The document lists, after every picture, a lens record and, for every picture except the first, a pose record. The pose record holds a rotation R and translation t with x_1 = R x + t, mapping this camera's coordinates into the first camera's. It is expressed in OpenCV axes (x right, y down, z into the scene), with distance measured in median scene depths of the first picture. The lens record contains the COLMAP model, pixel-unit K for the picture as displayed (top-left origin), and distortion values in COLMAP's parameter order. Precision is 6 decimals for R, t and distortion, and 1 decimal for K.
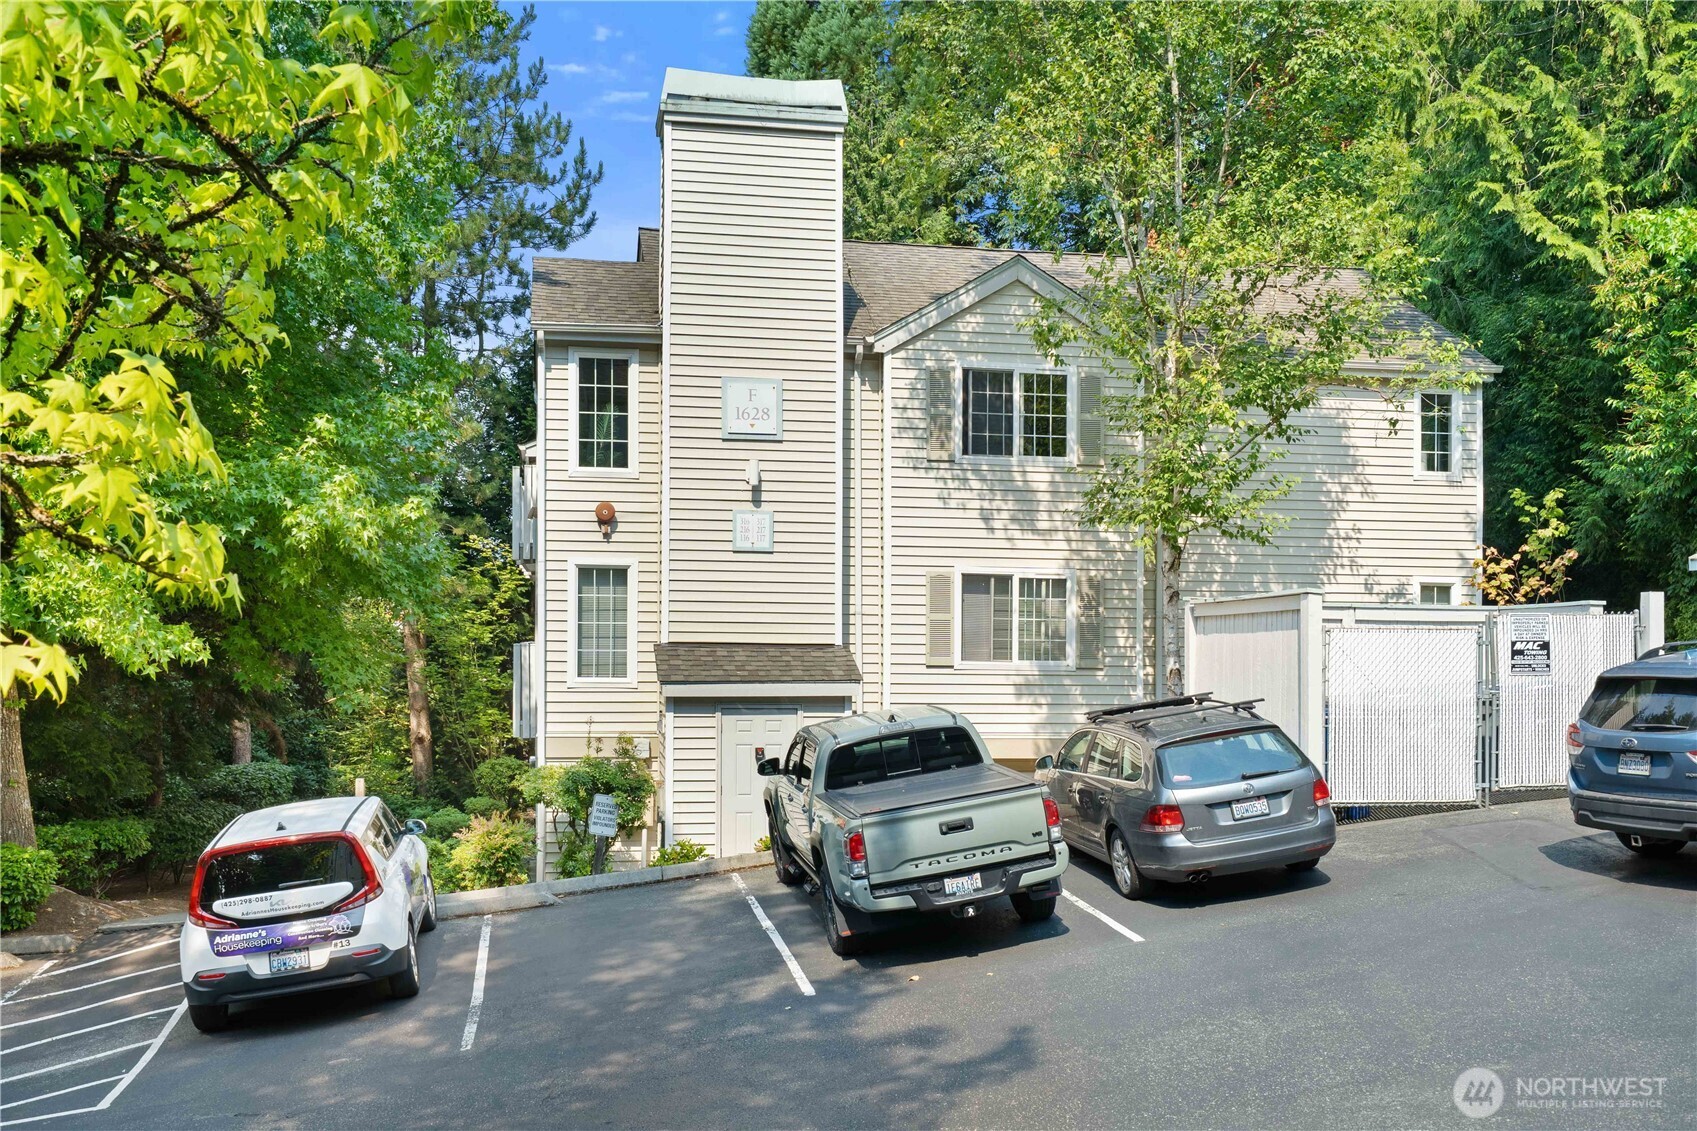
lens RADIAL K [[1596.4, 0, 849.2], [0, 1596.4, 673.0], [0, 0, 1]] dist [0.007356, -0.004210]
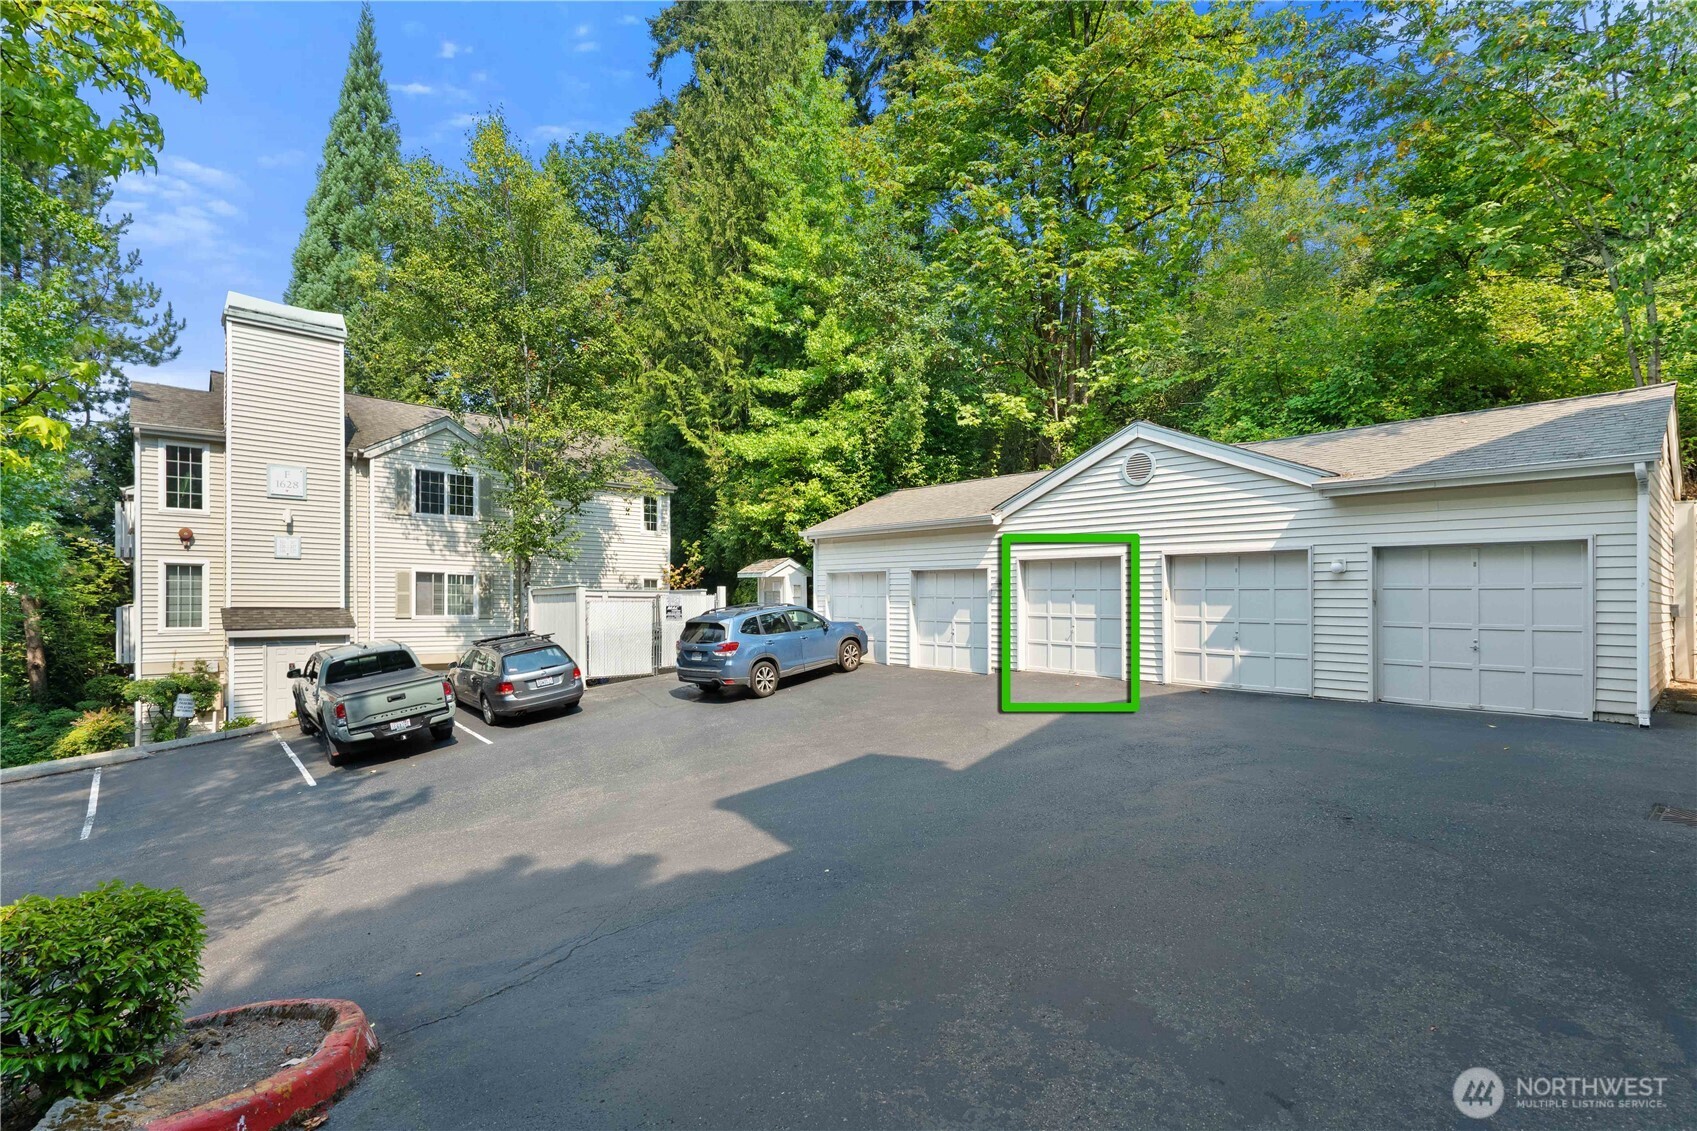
lens RADIAL K [[789.8, 0, 850.3], [0, 789.8, 604.0], [0, 0, 1]] dist [-0.003270, 0.001221]
pose [[0.855799, -0.005108, 0.517283, 0.025209], [0.010991, 0.999905, -0.008310, -0.007893], [-0.517192, 0.012797, 0.855774, -0.126820]]
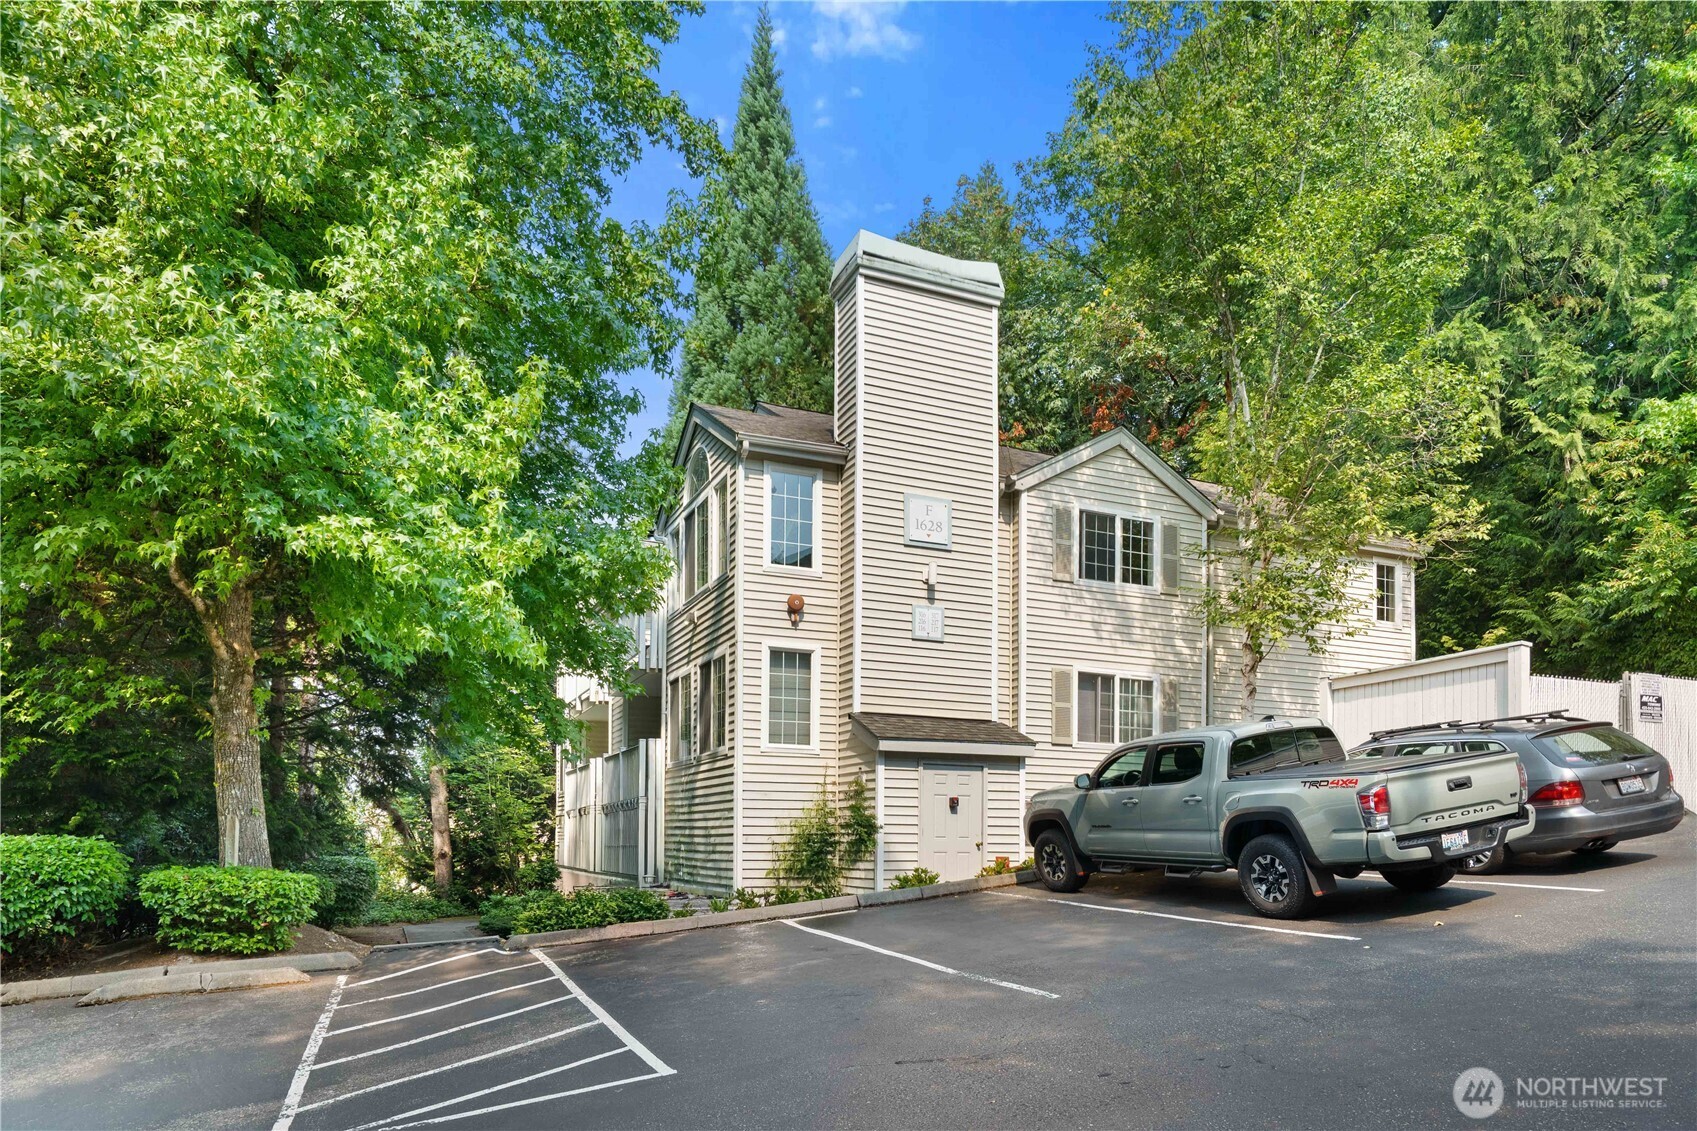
lens RADIAL K [[1039.4, 0, 853.6], [0, 1039.4, 861.9], [0, 0, 1]] dist [-0.004402, 0.001152]
pose [[0.969367, 0.013242, 0.245258, -0.301336], [-0.011617, 0.999900, -0.008070, 0.096207], [-0.245340, 0.004973, 0.969424, 0.257229]]
